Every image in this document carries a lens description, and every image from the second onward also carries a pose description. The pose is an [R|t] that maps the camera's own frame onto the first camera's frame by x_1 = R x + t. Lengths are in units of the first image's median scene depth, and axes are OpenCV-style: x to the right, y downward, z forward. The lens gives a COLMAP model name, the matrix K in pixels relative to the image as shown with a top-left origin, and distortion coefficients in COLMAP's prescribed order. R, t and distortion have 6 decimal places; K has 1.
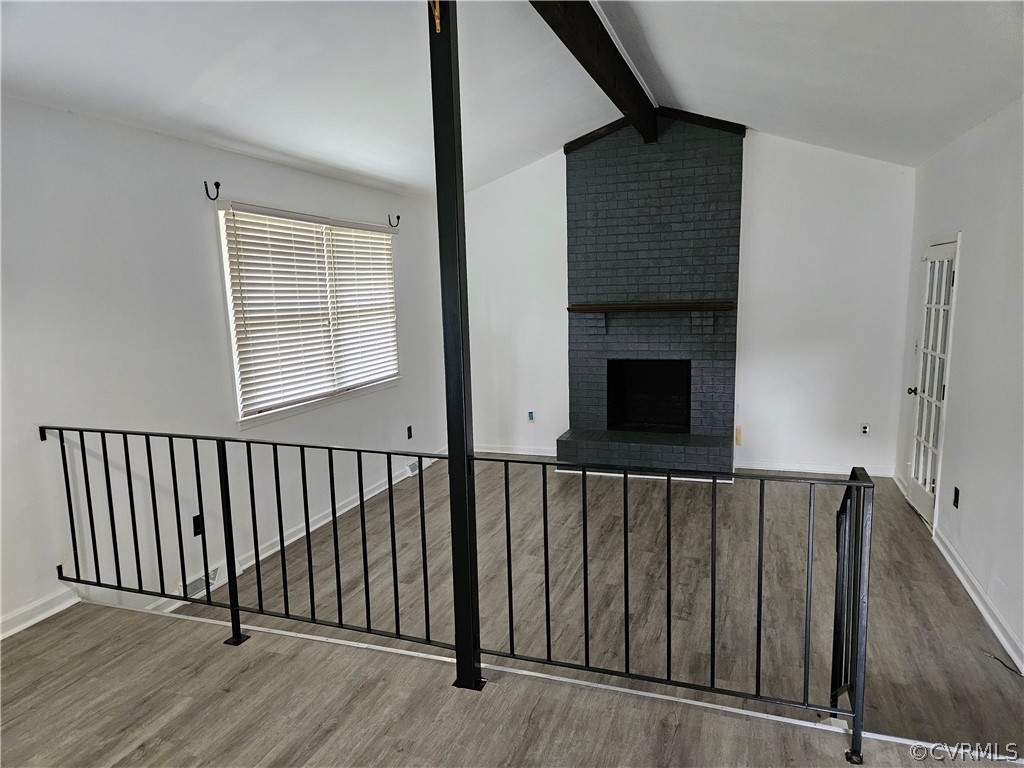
lens RADIAL K [[687.0, 0, 507.4], [0, 687.0, 392.6], [0, 0, 1]] dist [0.061810, -0.049342]
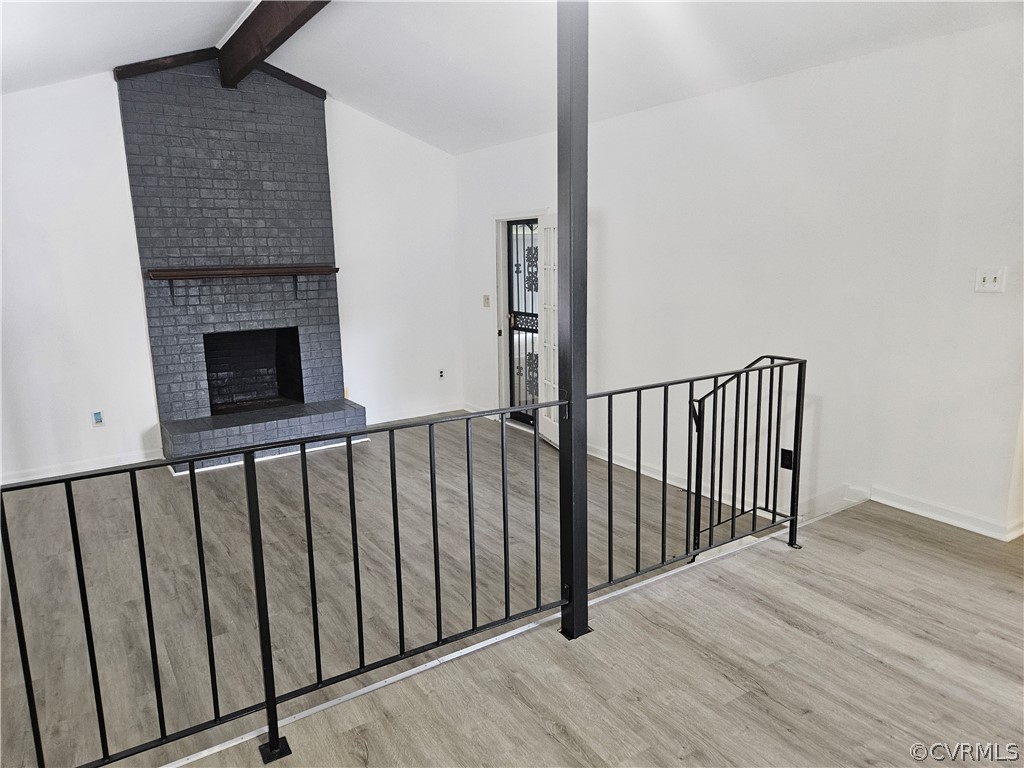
lens RADIAL K [[690.2, 0, 509.8], [0, 690.2, 379.3], [0, 0, 1]] dist [0.058626, -0.050130]
pose [[0.602088, -0.133422, 0.787203, -0.332015], [0.127606, 0.989346, 0.070084, -0.004953], [-0.788167, 0.058255, 0.612698, 0.180365]]
